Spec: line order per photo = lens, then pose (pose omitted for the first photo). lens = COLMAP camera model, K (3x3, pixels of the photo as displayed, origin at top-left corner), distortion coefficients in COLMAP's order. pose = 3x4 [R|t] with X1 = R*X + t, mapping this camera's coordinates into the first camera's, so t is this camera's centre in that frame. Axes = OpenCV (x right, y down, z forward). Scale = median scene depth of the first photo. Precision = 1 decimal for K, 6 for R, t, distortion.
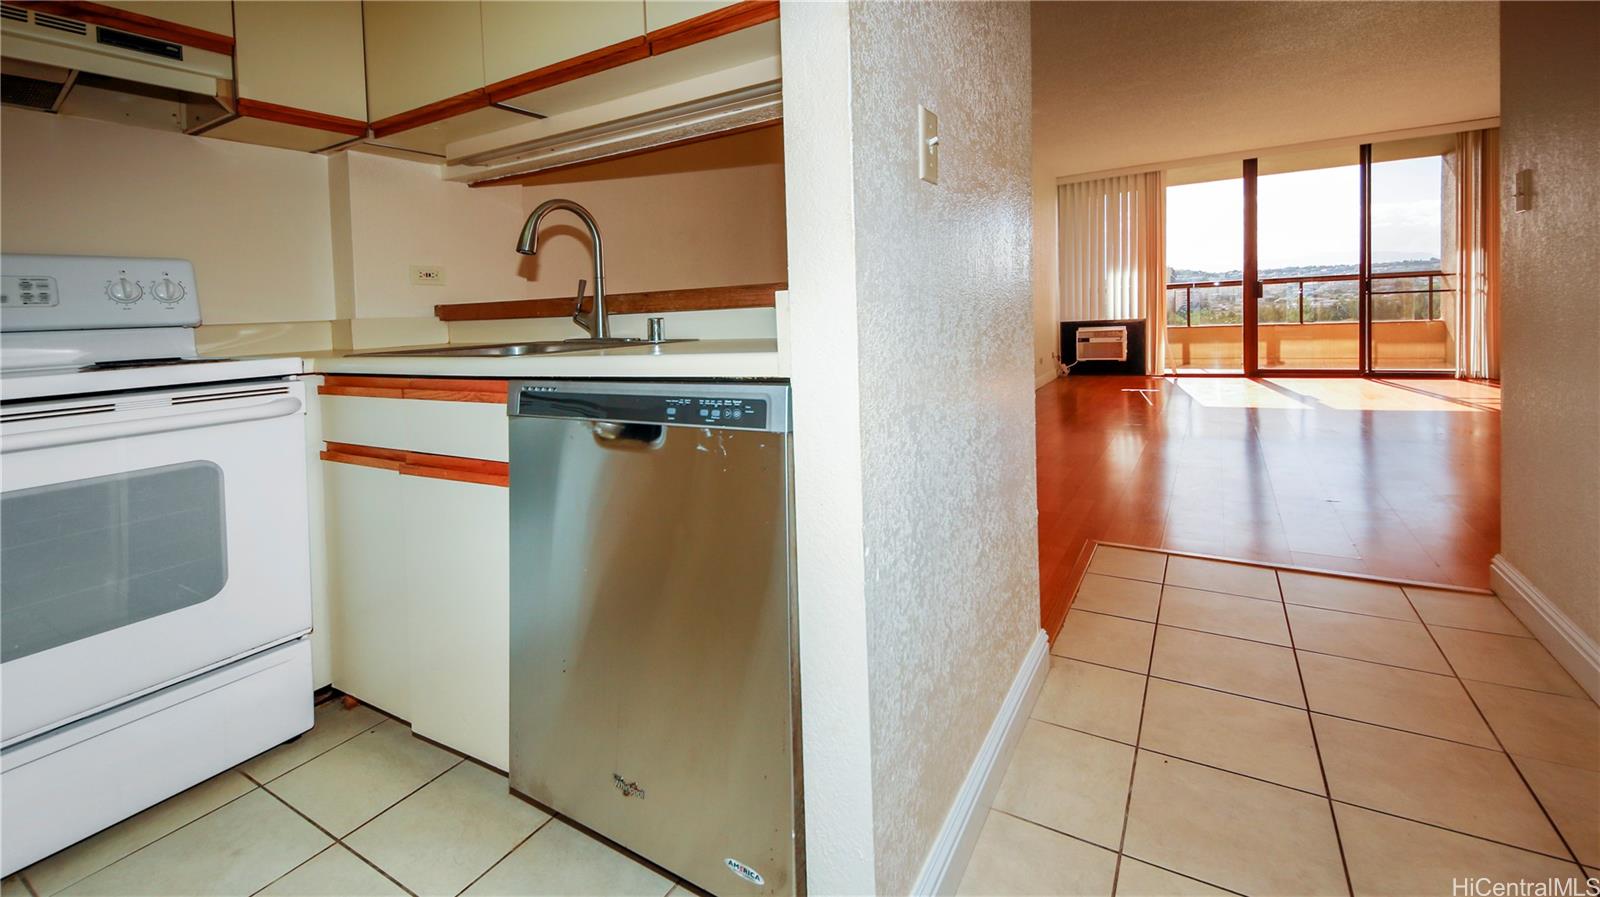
lens RADIAL K [[703.3, 0, 800.0], [0, 703.3, 448.5], [0, 0, 1]] dist [0.014513, -0.005803]
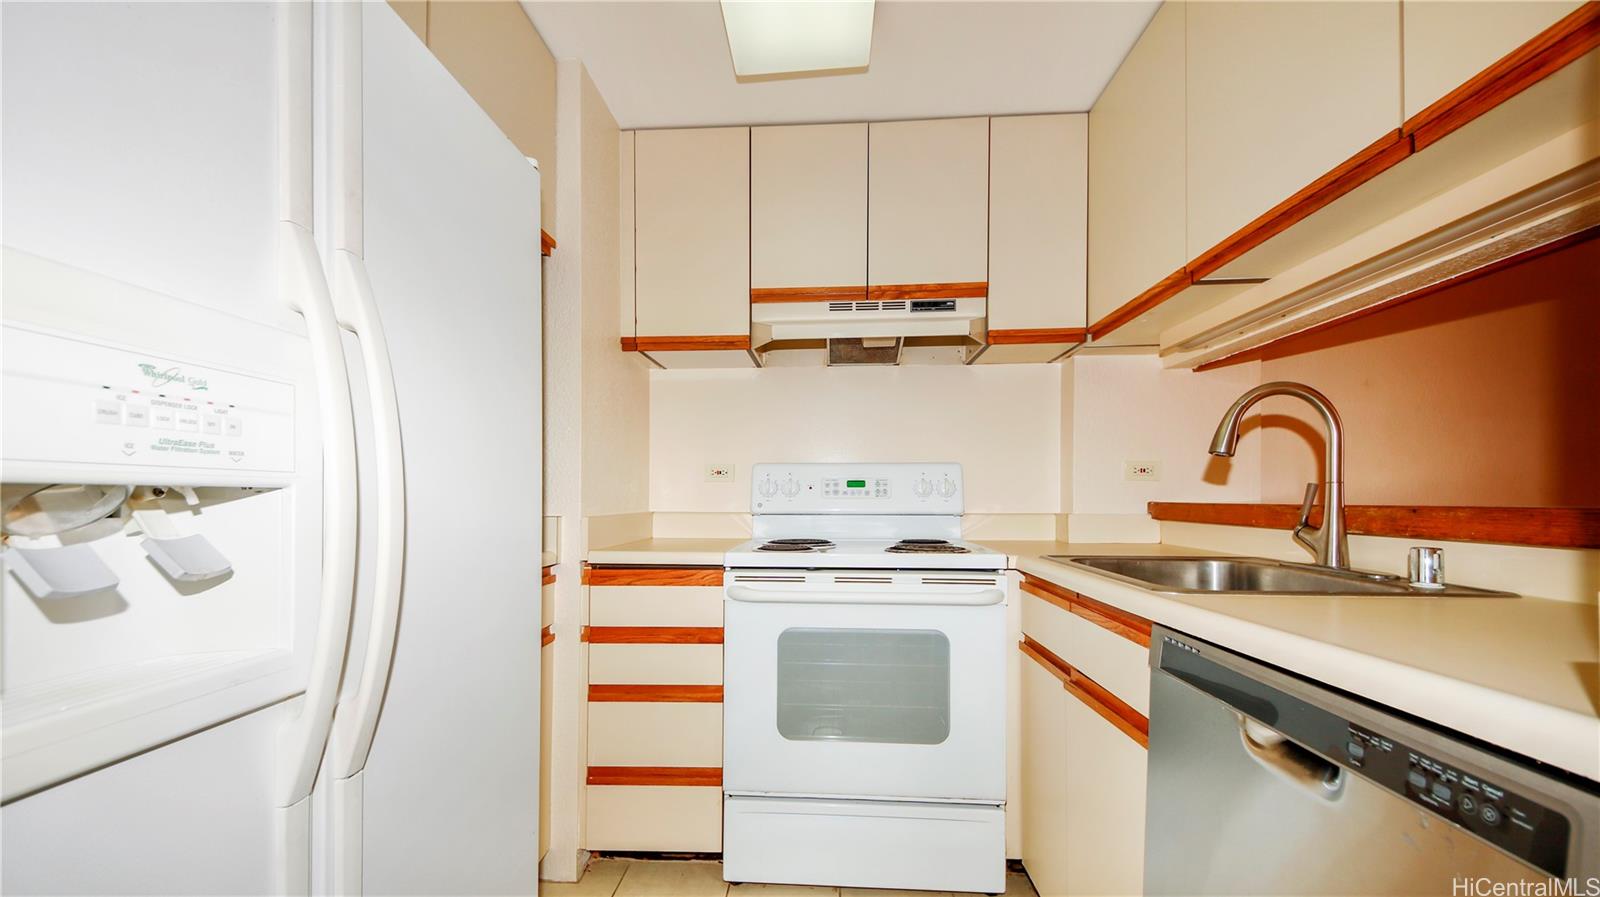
lens RADIAL K [[695.3, 0, 794.4], [0, 695.3, 513.5], [0, 0, 1]] dist [0.002552, 0.000209]
pose [[0.479630, 0.040363, -0.876542, 0.059369], [-0.147483, 0.988439, -0.035185, -0.107897], [0.864988, 0.146151, 0.480038, 0.215336]]
